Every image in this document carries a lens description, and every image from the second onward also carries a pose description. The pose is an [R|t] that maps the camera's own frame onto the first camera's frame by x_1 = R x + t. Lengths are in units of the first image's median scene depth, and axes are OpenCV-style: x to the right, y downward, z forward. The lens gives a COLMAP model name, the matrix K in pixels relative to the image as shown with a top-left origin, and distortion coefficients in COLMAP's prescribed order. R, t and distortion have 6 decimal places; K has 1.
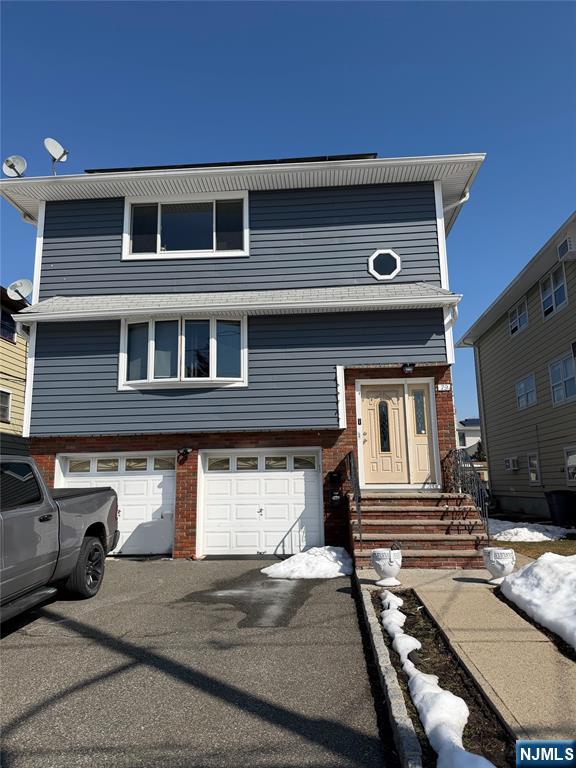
lens RADIAL K [[549.3, 0, 286.3], [0, 549.3, 381.2], [0, 0, 1]] dist [0.008192, 0.001291]
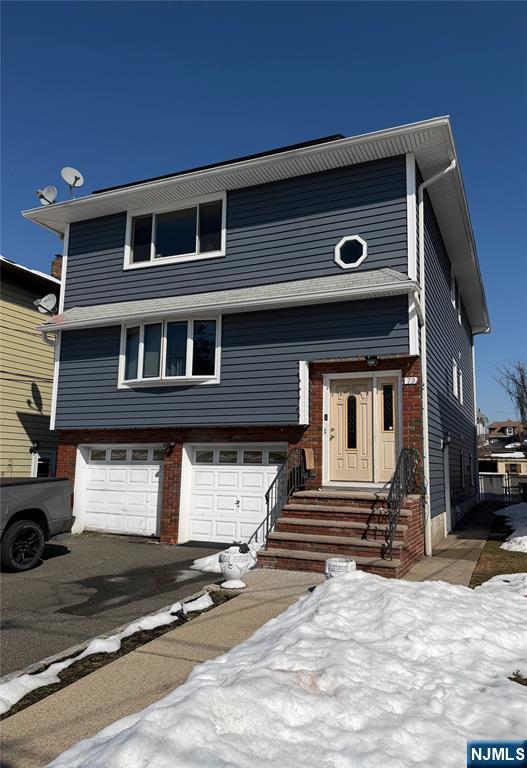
lens RADIAL K [[552.6, 0, 265.9], [0, 552.6, 386.4], [0, 0, 1]] dist [0.011387, 0.000595]
pose [[0.943489, -0.018098, -0.330910, 0.350596], [0.031756, 0.998850, 0.035913, -0.019228], [0.329880, -0.044392, 0.942979, 0.041000]]
